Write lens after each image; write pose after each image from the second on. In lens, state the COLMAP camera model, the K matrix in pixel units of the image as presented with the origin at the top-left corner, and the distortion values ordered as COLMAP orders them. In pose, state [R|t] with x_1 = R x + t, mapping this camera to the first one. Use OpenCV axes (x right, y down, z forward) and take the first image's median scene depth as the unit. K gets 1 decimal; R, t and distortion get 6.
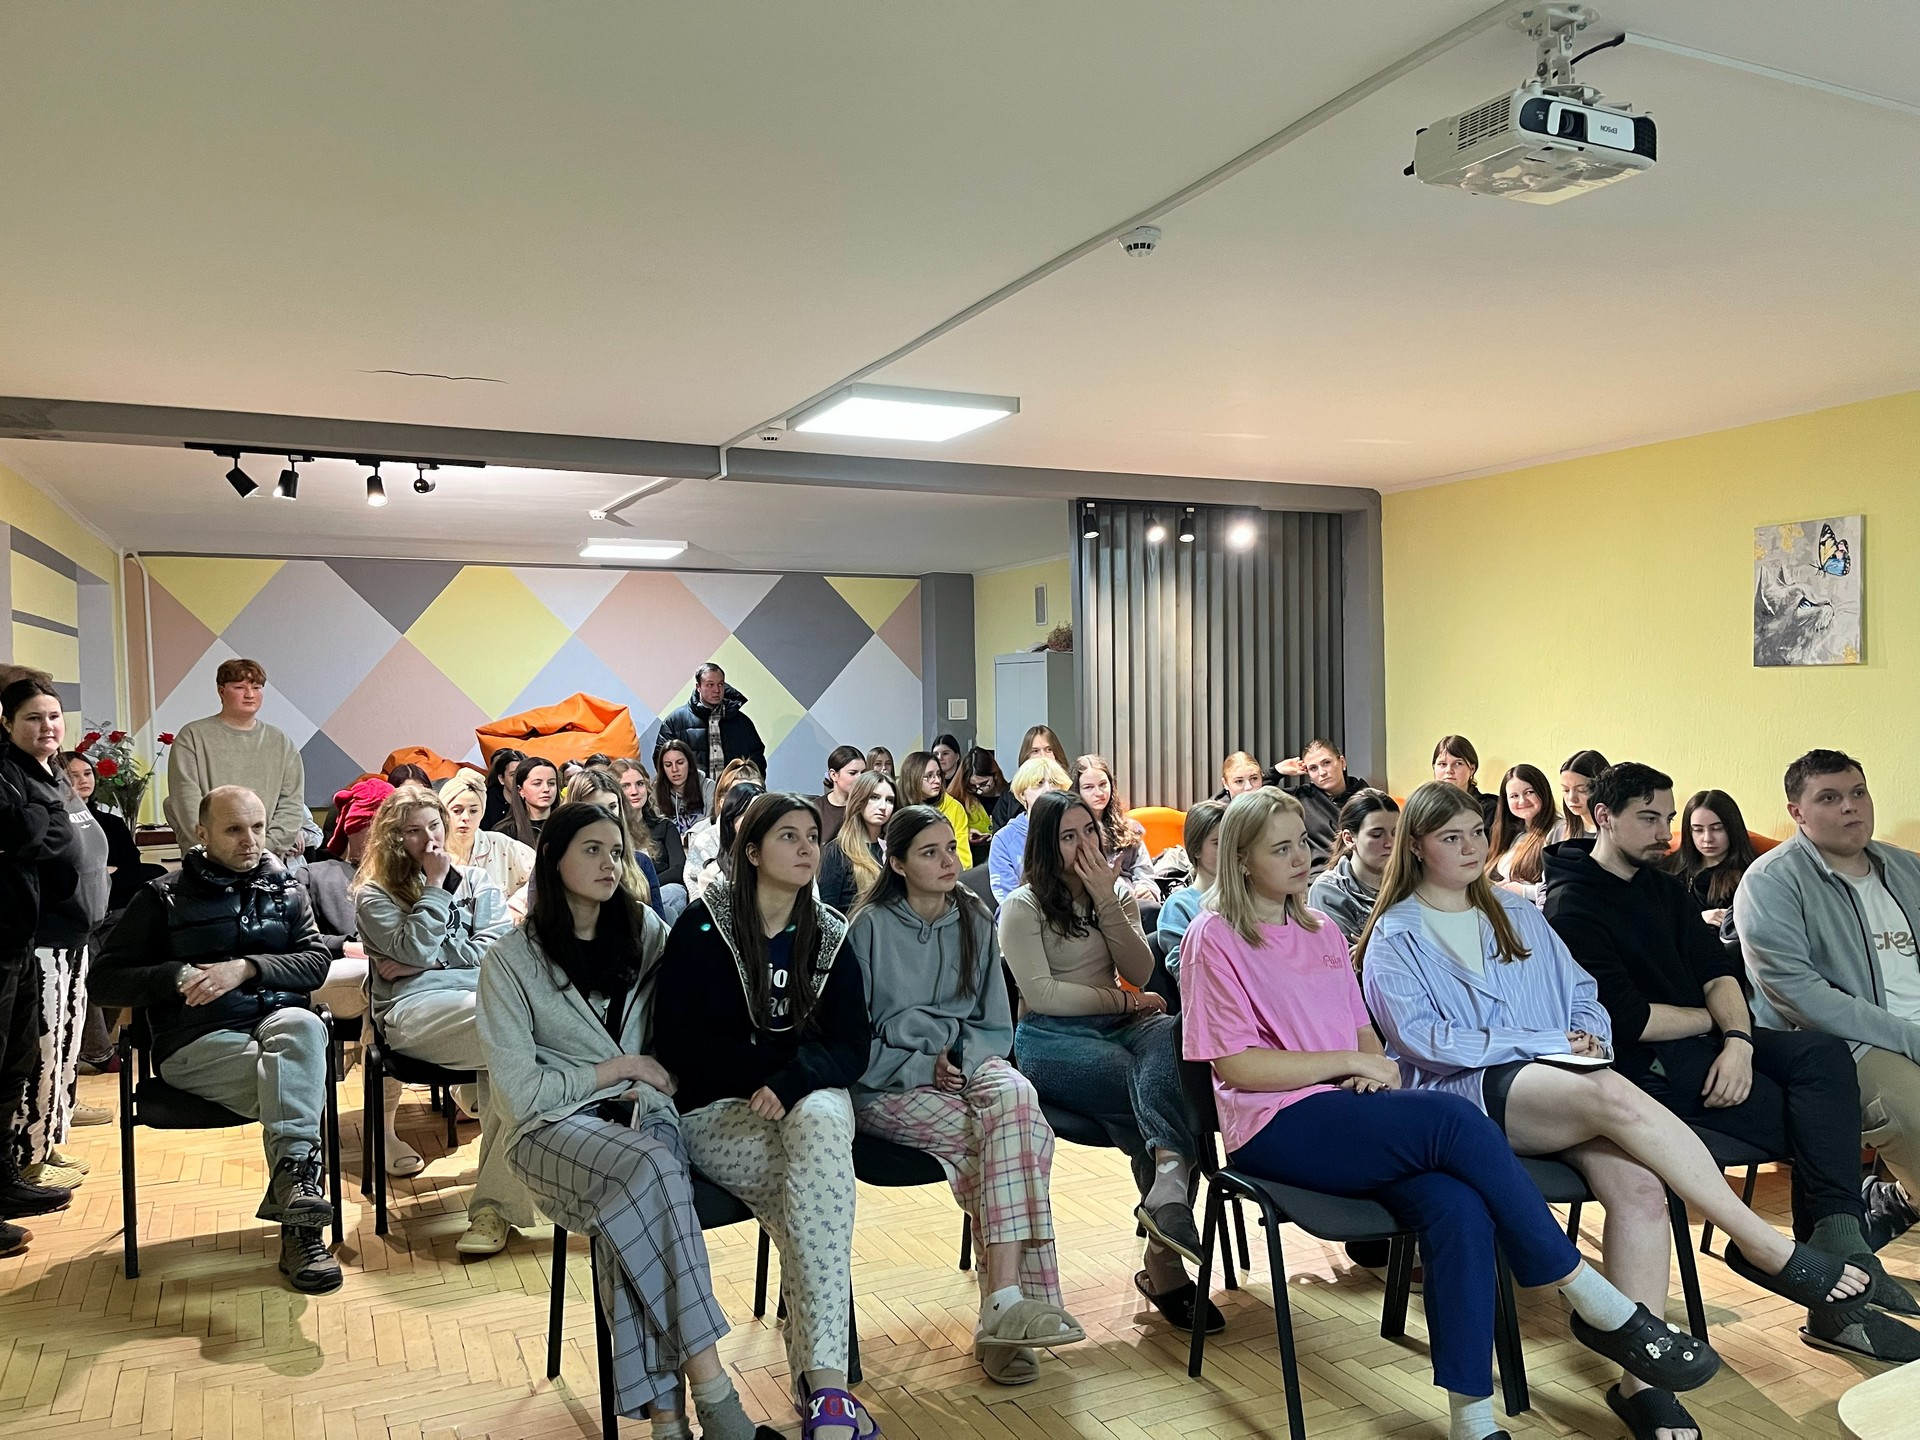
lens RADIAL K [[1446.9, 0, 974.4], [0, 1446.9, 727.9], [0, 0, 1]] dist [0.046859, -0.062176]
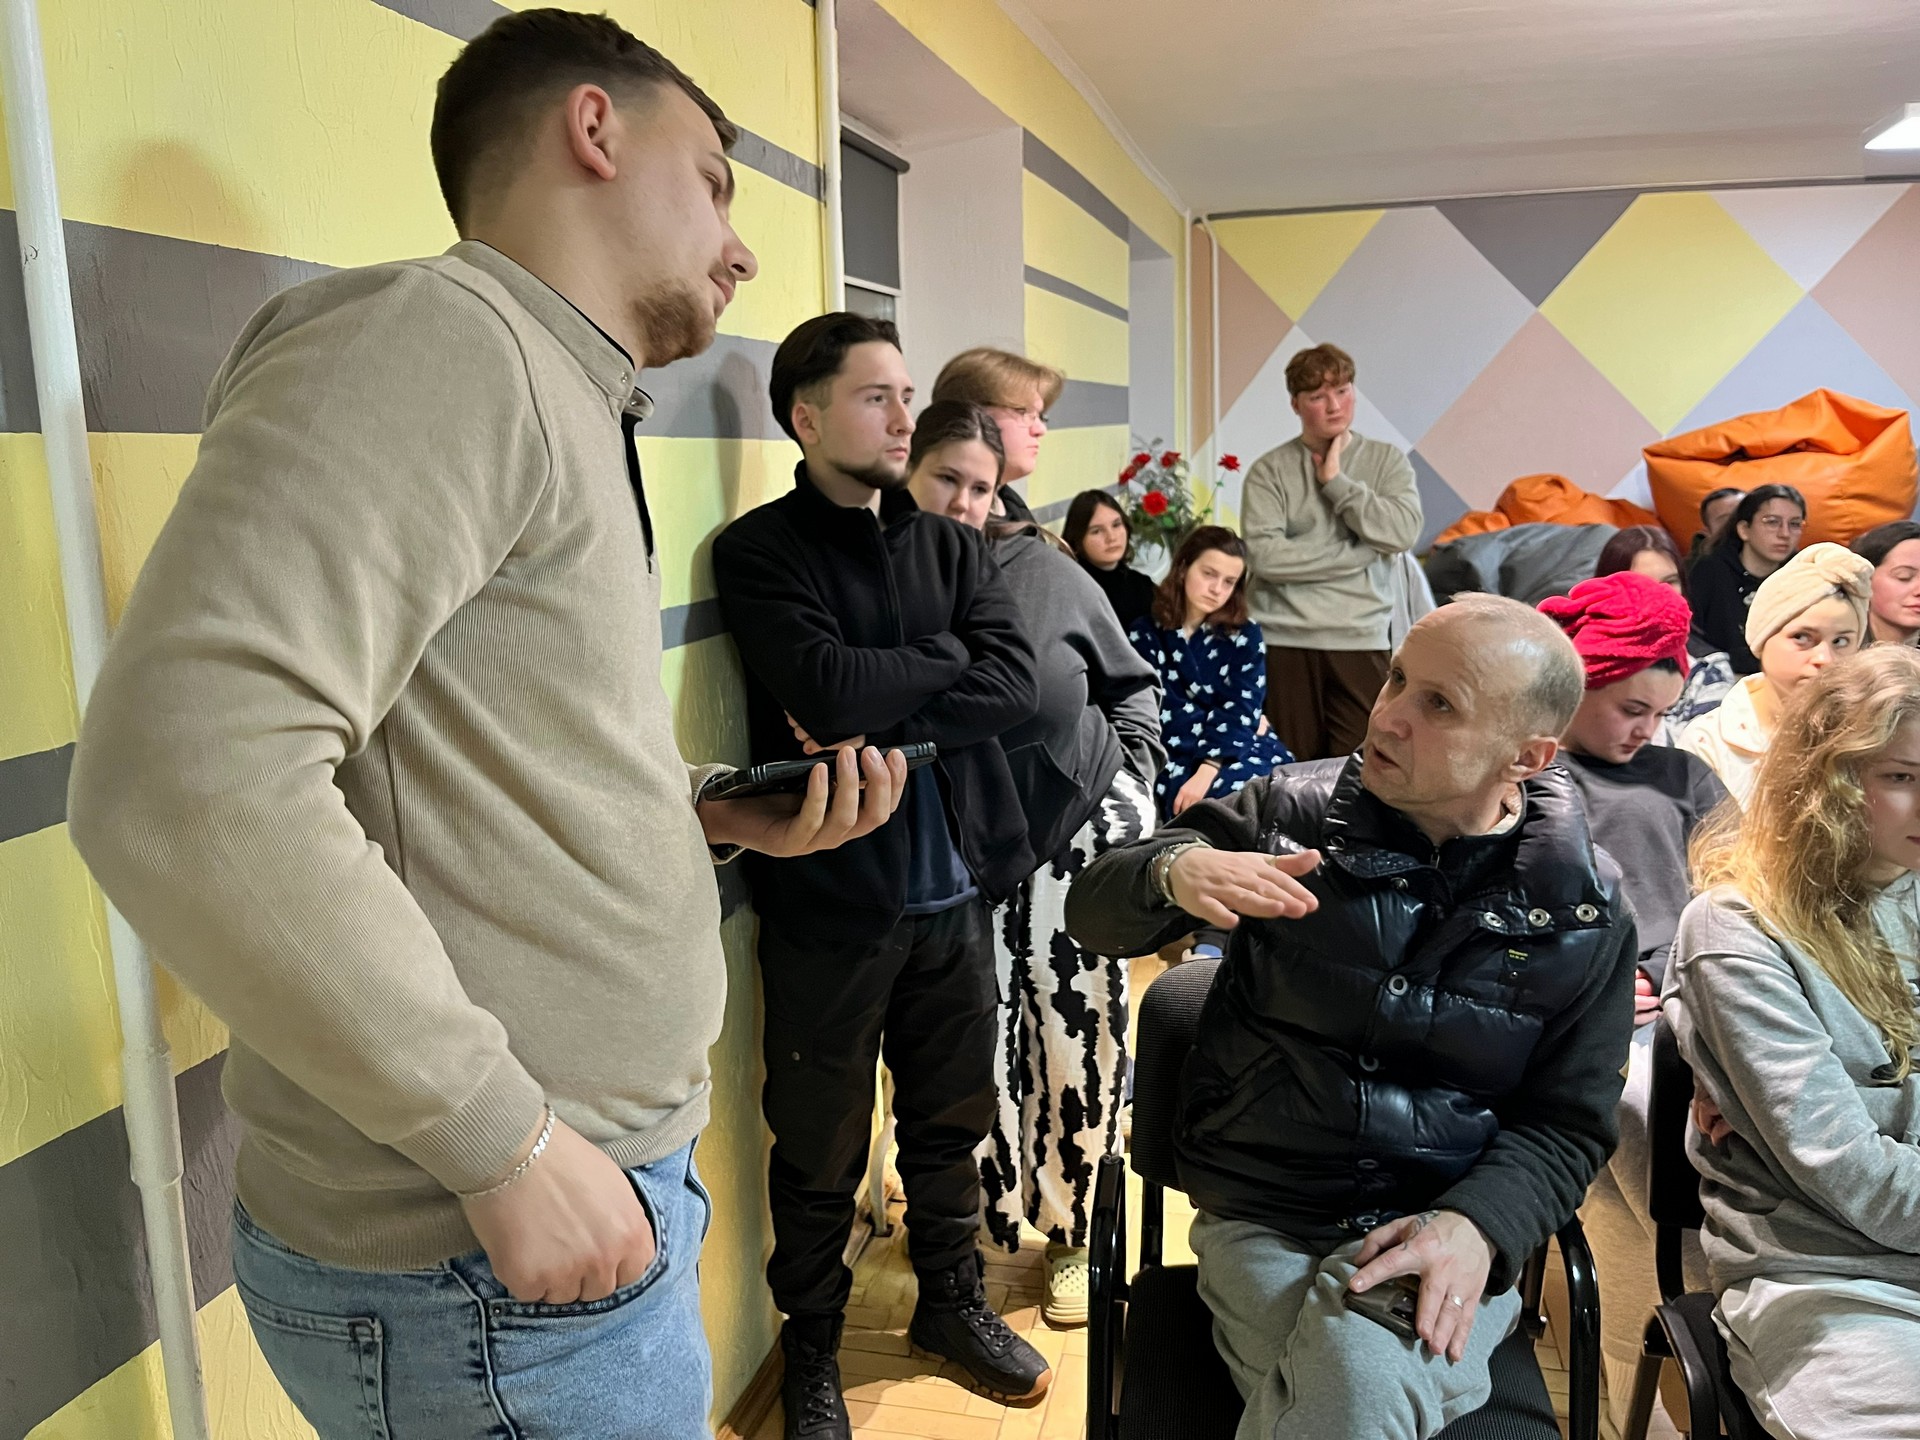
lens RADIAL K [[1446.9, 0, 958.3], [0, 1446.9, 722.1], [0, 0, 1]] dist [0.046859, -0.062176]
pose [[0.772196, 0.122277, -0.623508, -0.164744], [-0.003091, 0.982019, 0.188758, -0.001168], [0.635377, -0.143831, 0.758689, 0.299176]]
